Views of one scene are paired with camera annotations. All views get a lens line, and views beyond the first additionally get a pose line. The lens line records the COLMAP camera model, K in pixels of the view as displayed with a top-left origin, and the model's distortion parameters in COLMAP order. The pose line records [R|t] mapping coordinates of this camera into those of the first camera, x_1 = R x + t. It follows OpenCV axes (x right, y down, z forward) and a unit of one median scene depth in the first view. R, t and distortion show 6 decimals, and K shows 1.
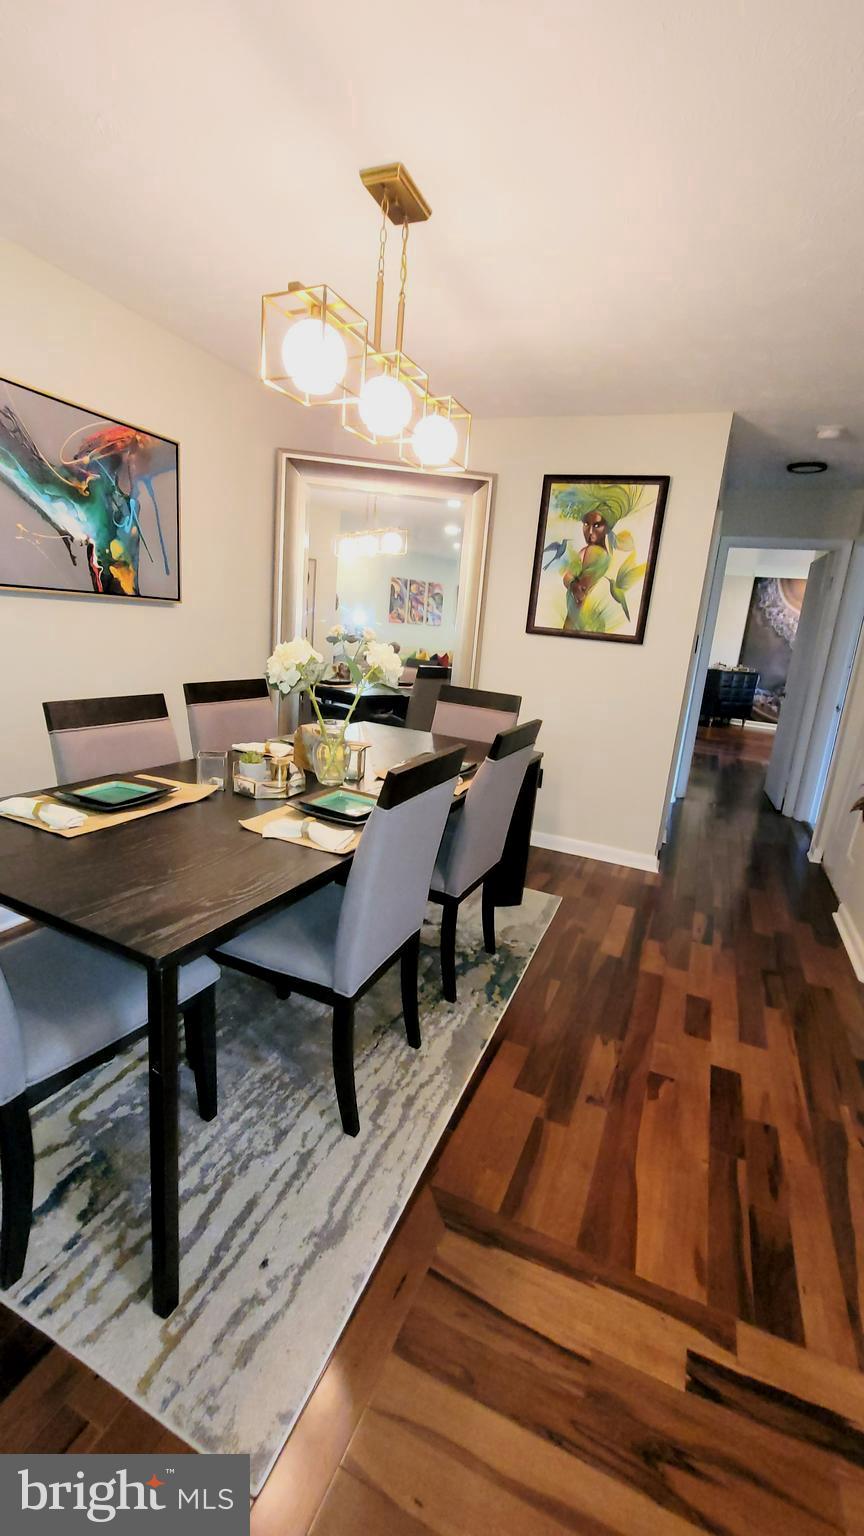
lens RADIAL K [[629.4, 0, 428.9], [0, 629.4, 773.1], [0, 0, 1]] dist [-0.006667, 0.002107]
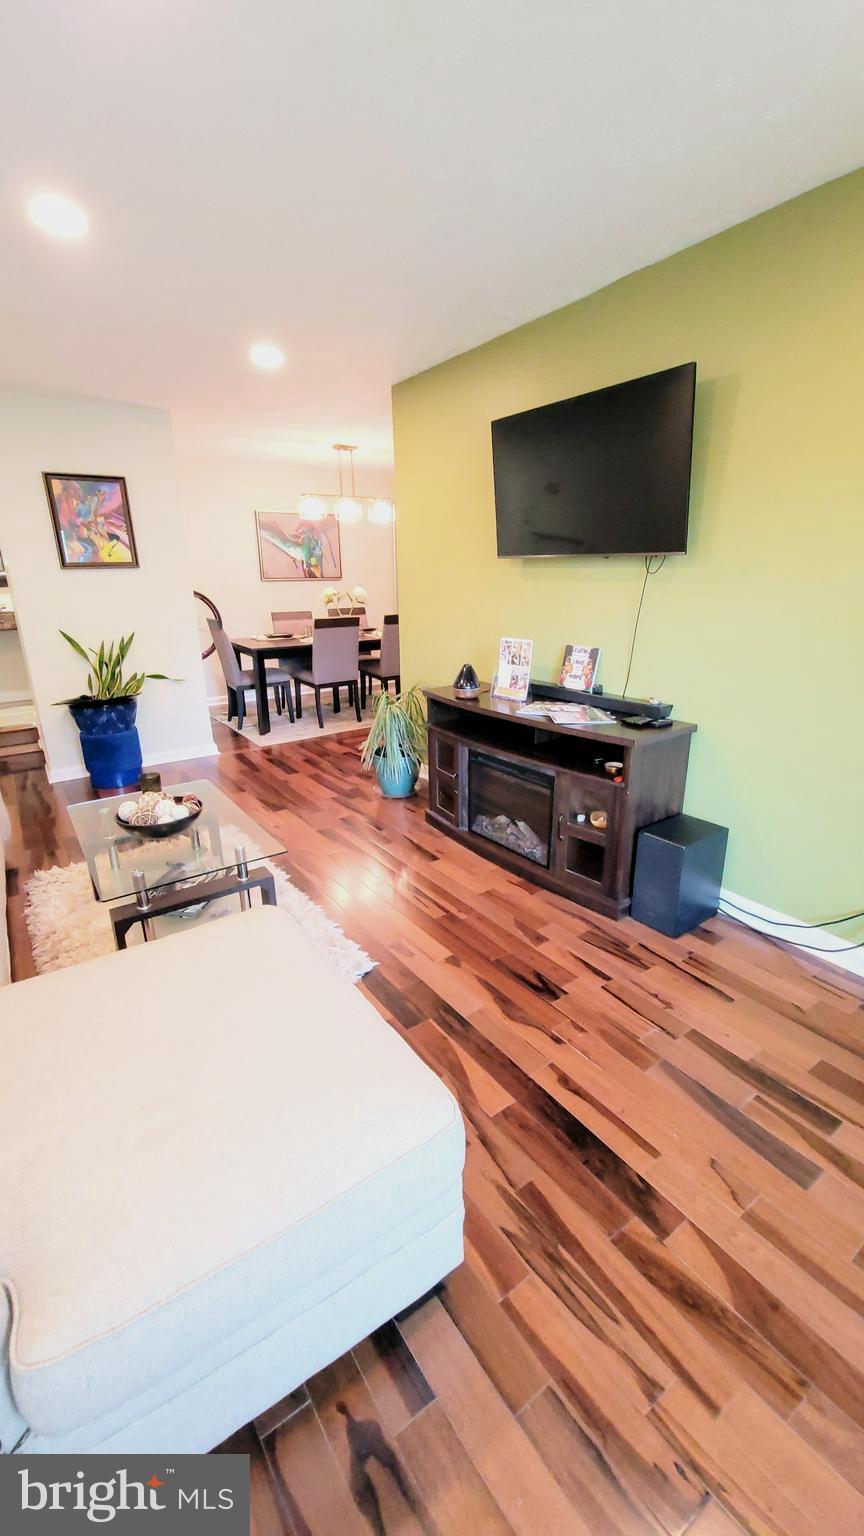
lens RADIAL K [[629.4, 0, 435.7], [0, 629.4, 775.6], [0, 0, 1]] dist [-0.006667, 0.002107]
pose [[0.846747, 0.072595, -0.527019, 1.380010], [-0.044529, 0.996841, 0.065768, 0.347252], [0.530129, -0.032221, 0.847305, -0.996225]]
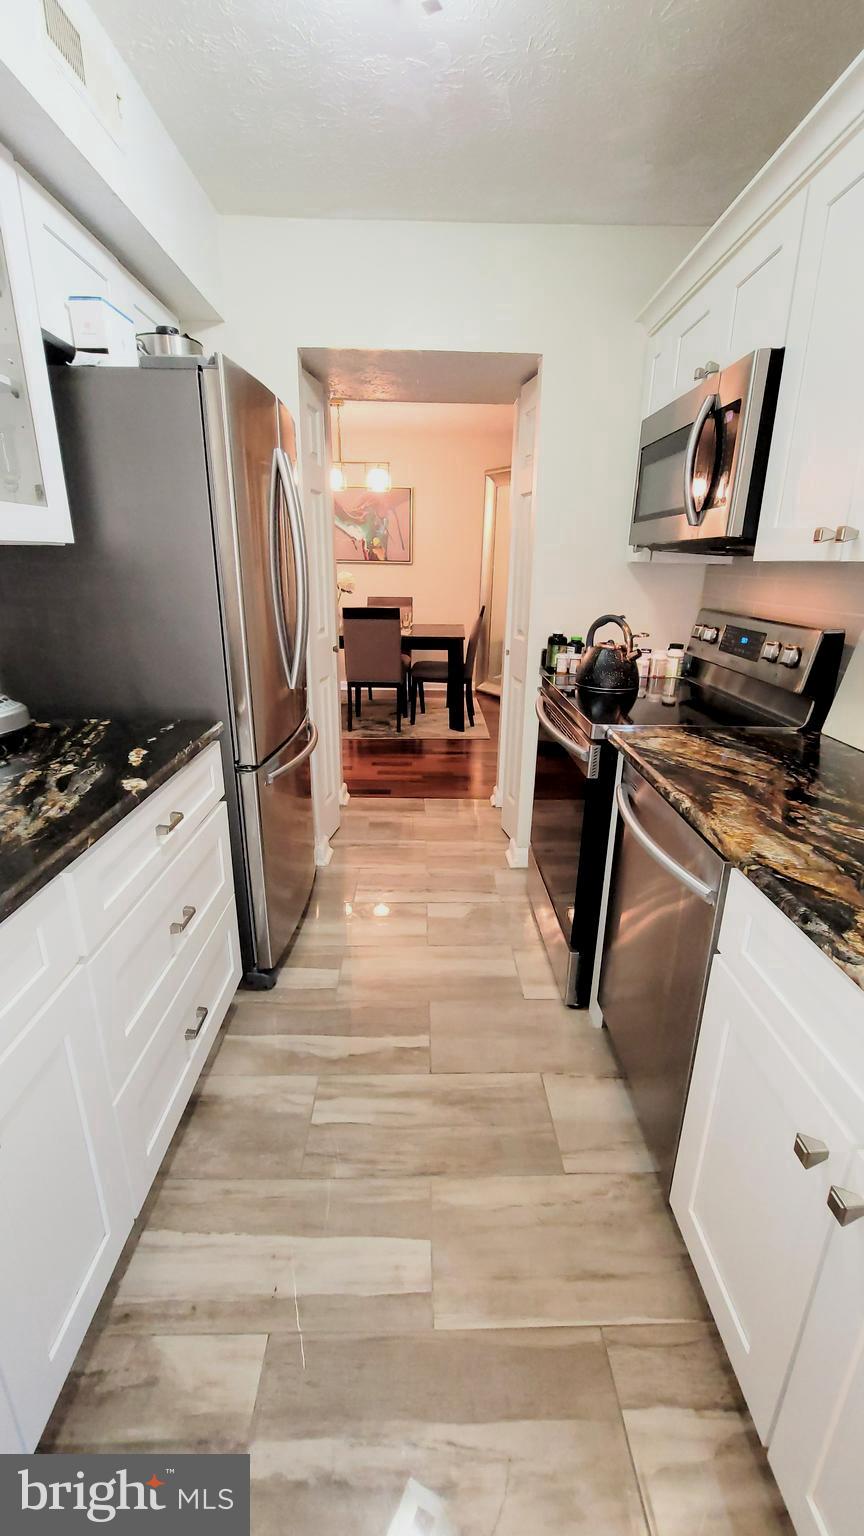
lens RADIAL K [[629.4, 0, 433.8], [0, 629.4, 772.7], [0, 0, 1]] dist [-0.006667, 0.002107]
pose [[0.410341, 0.219683, -0.885076, 1.812055], [-0.200613, 0.968520, 0.147386, 0.092483], [0.889592, 0.117079, 0.441495, 0.237977]]
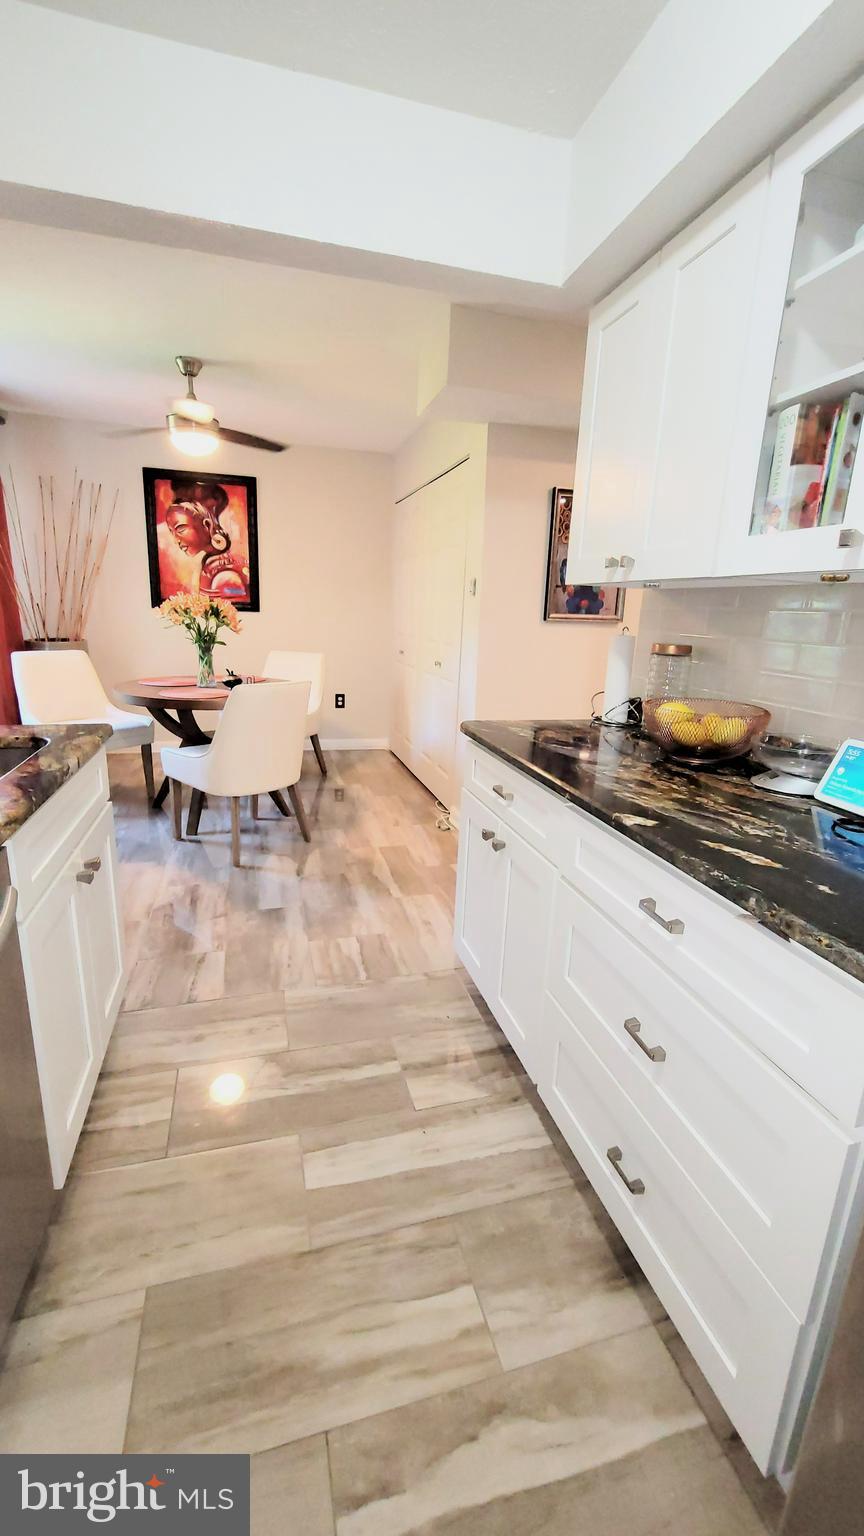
lens RADIAL K [[629.4, 0, 434.1], [0, 629.4, 771.9], [0, 0, 1]] dist [-0.006667, 0.002107]
pose [[-0.625908, -0.294305, 0.722235, 1.128277], [0.103216, 0.886659, 0.450757, -0.020349], [-0.773036, 0.356679, -0.524590, 0.555307]]
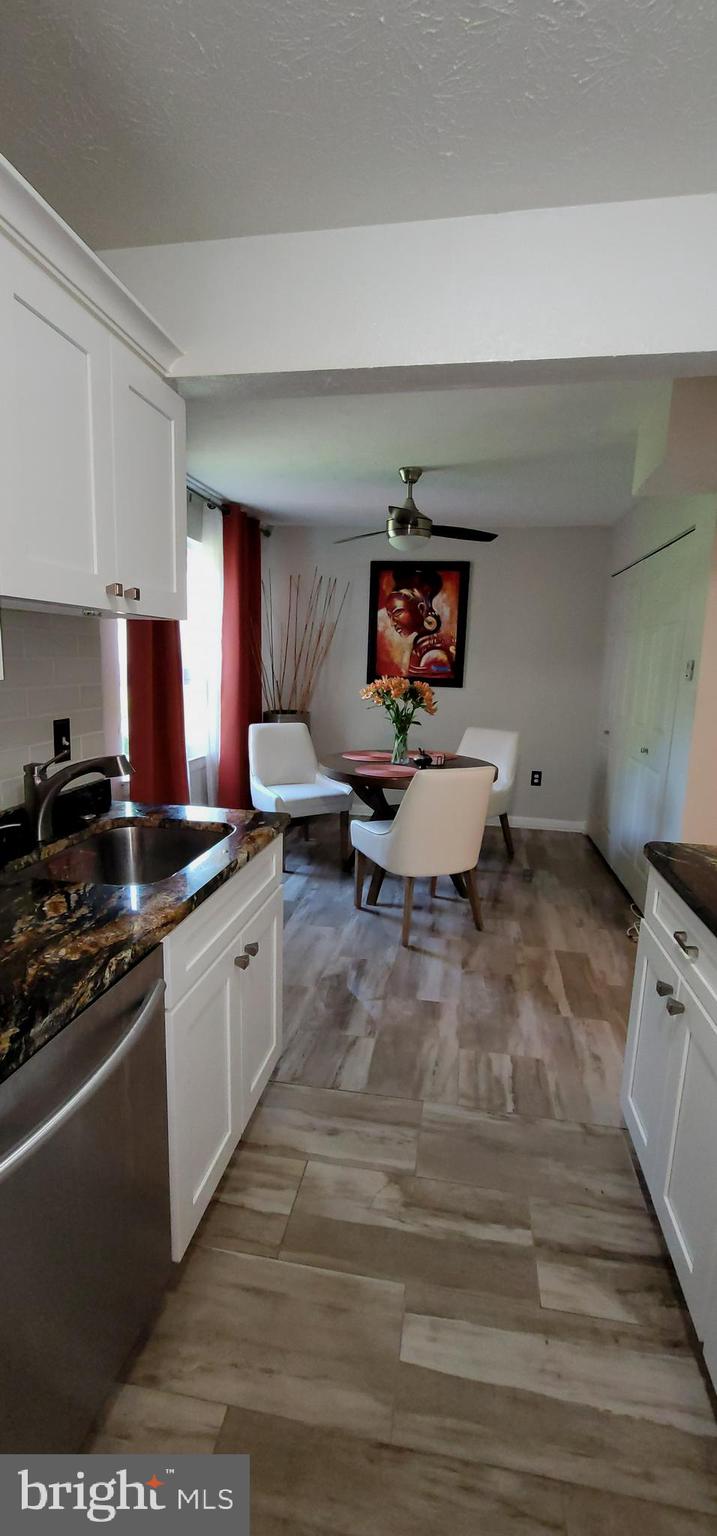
lens RADIAL K [[630.2, 0, 360.7], [0, 630.2, 771.4], [0, 0, 1]] dist [-0.005397, 0.001856]
pose [[-0.230293, -0.254350, 0.939293, 1.145131], [0.190126, 0.934875, 0.299769, -0.049147], [-0.954368, 0.247618, -0.166937, 0.485448]]
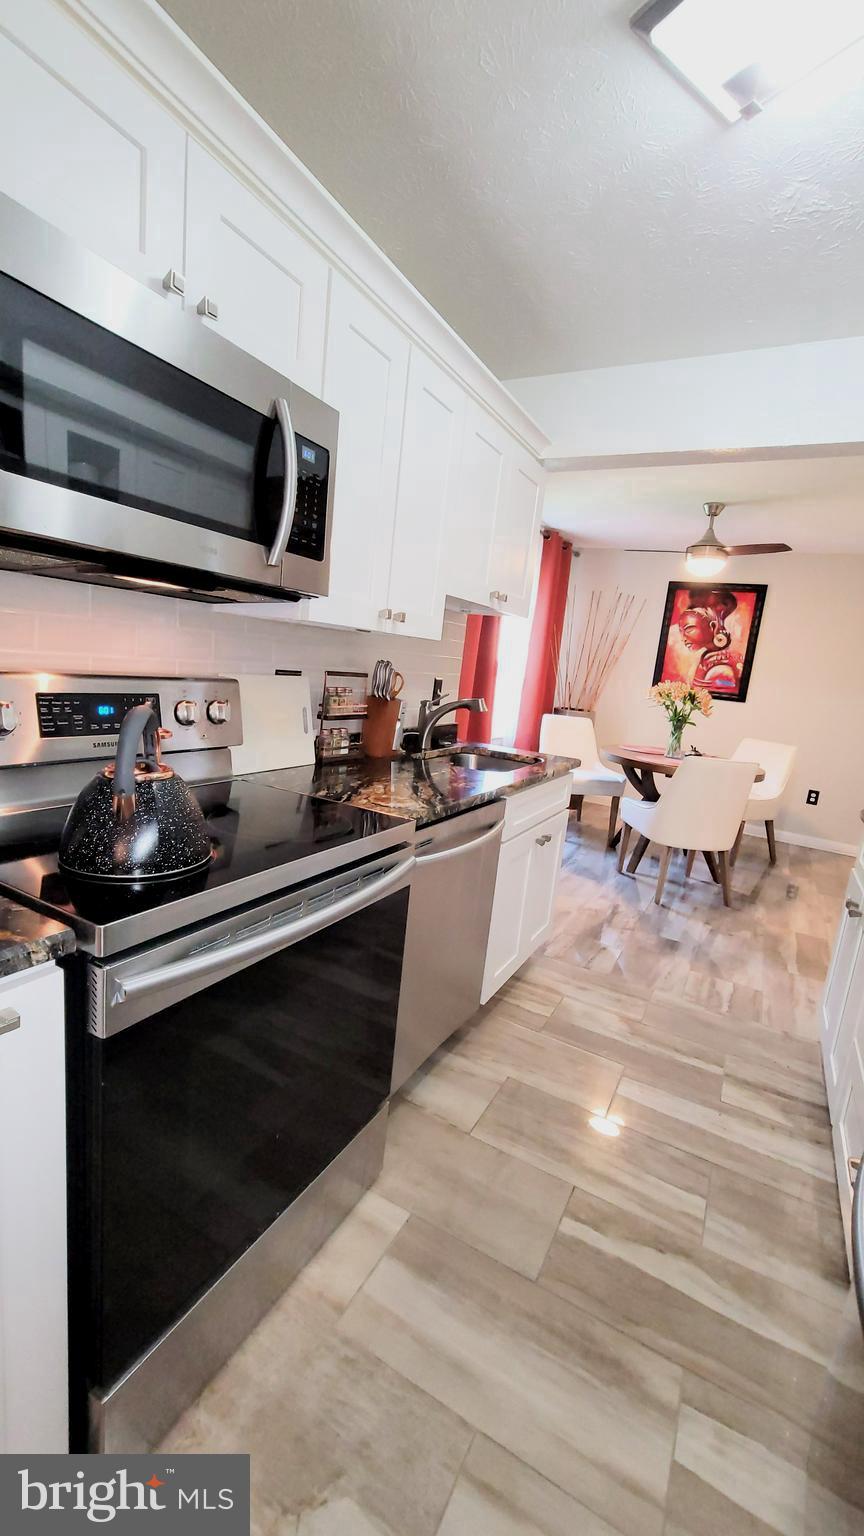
lens RADIAL K [[629.4, 0, 434.8], [0, 629.4, 771.9], [0, 0, 1]] dist [-0.006667, 0.002107]
pose [[0.097657, -0.242768, 0.965156, 0.832651], [0.147931, 0.962560, 0.227146, -0.047166], [-0.984164, 0.120594, 0.129914, 0.555394]]
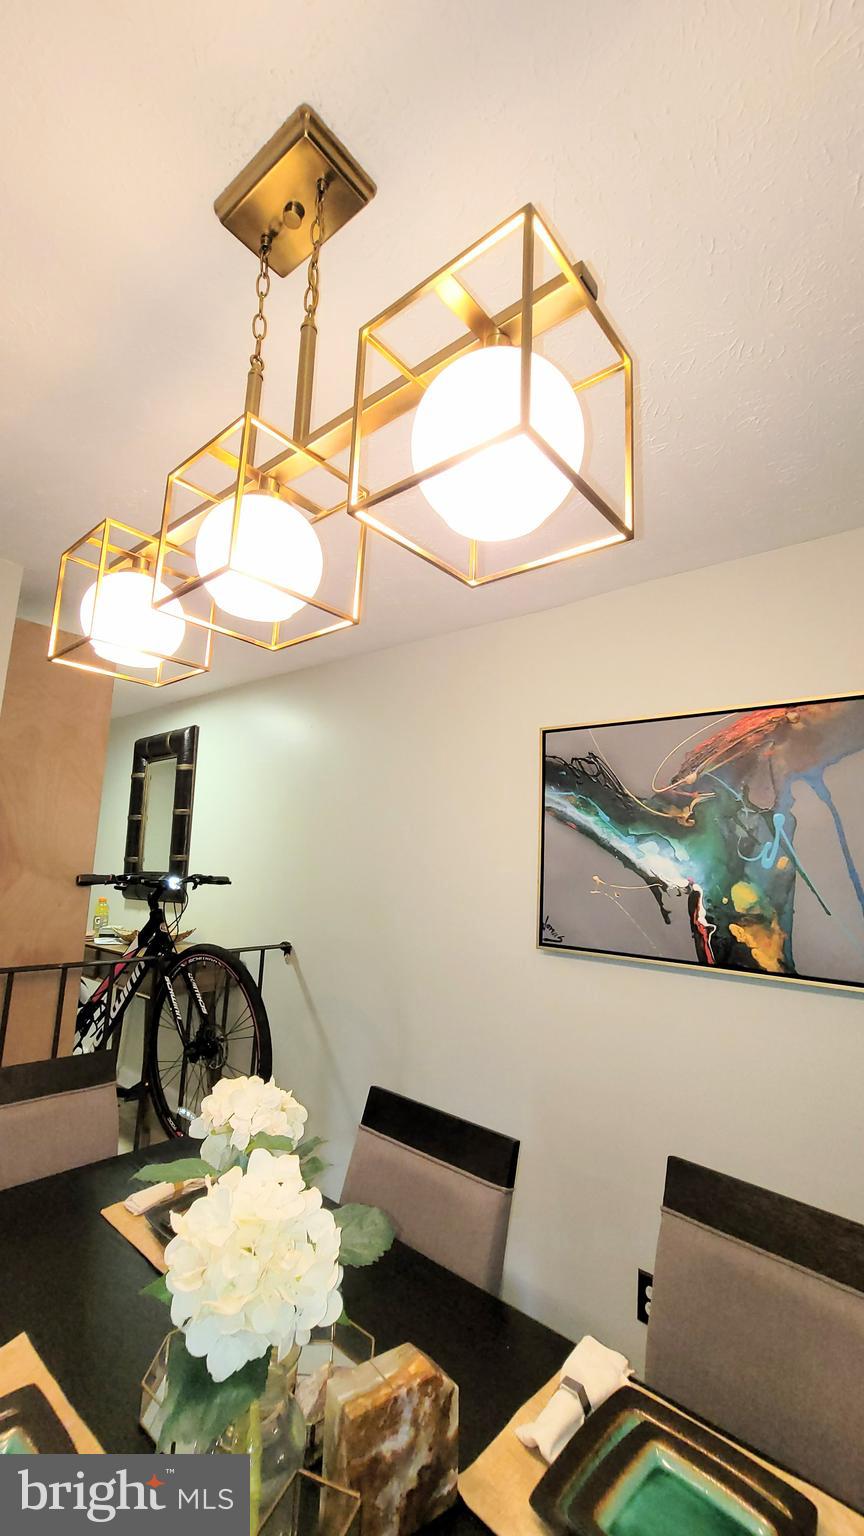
lens RADIAL K [[629.4, 0, 435.8], [0, 629.4, 770.5], [0, 0, 1]] dist [-0.006667, 0.002107]
pose [[-0.253887, -0.236857, -0.937785, 0.178445], [-0.291007, 0.943336, -0.159475, -0.275480], [0.922419, 0.232414, -0.308428, 0.847787]]
